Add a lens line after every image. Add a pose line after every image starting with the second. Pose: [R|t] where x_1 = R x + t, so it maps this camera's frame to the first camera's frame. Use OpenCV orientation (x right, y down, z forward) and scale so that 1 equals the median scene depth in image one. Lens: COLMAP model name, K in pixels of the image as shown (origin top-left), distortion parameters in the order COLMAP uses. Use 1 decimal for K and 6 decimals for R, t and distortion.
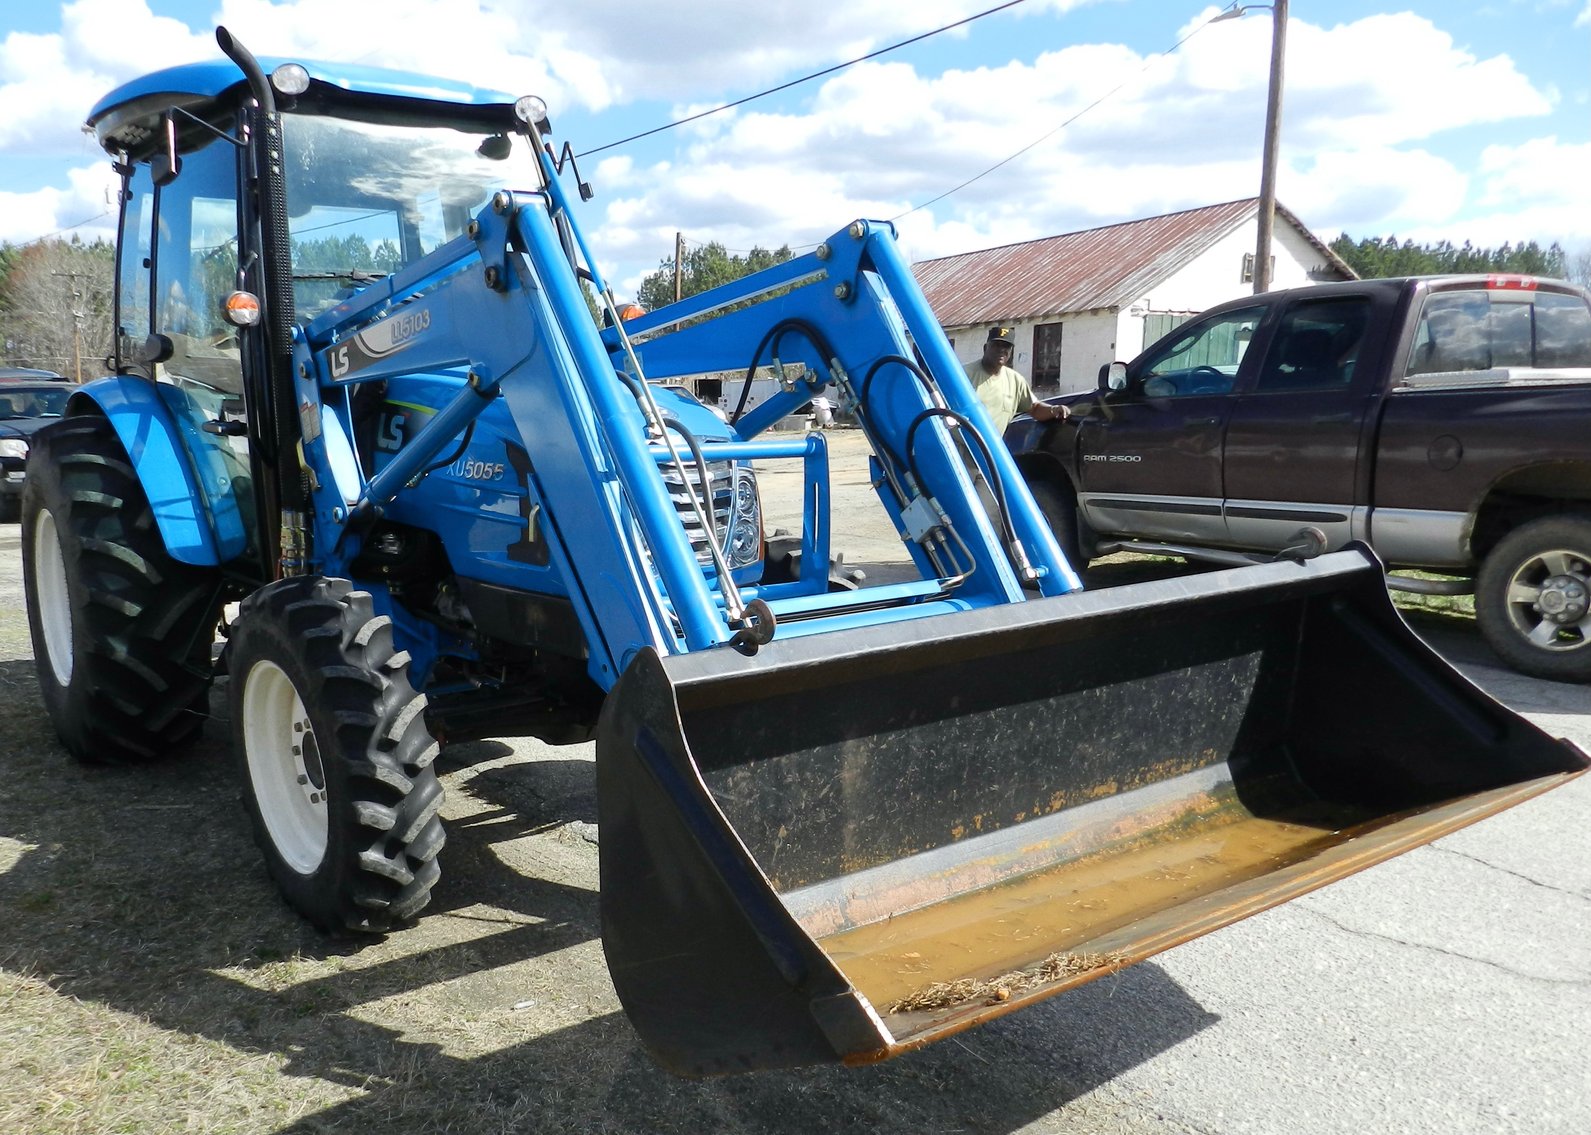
lens RADIAL K [[1056.6, 0, 795.8], [0, 1056.6, 574.2], [0, 0, 1]] dist [0.016694, -0.004575]
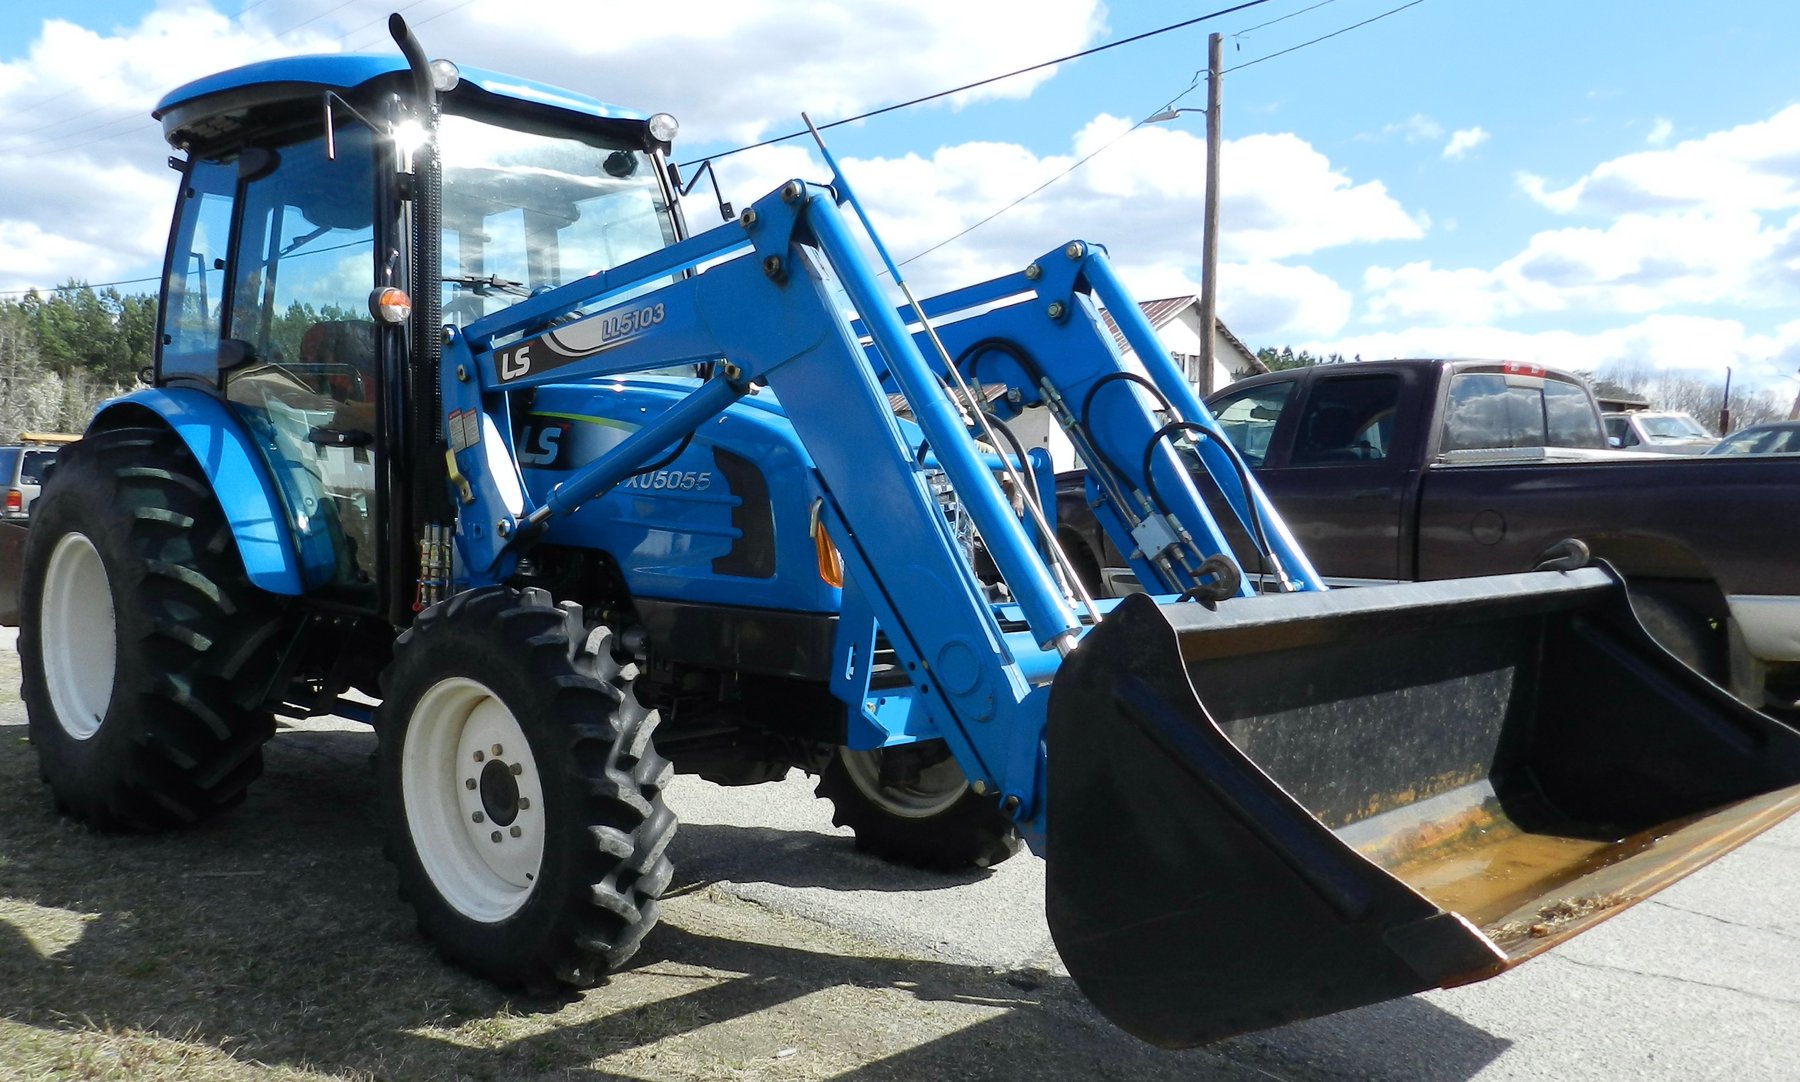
lens RADIAL K [[1150.5, 0, 901.4], [0, 1150.5, 535.5], [0, 0, 1]] dist [0.017262, -0.001786]
pose [[0.992122, 0.020895, 0.123517, -0.244671], [-0.006853, 0.993568, -0.113029, 0.068310], [-0.125085, 0.111292, 0.985884, -0.020798]]
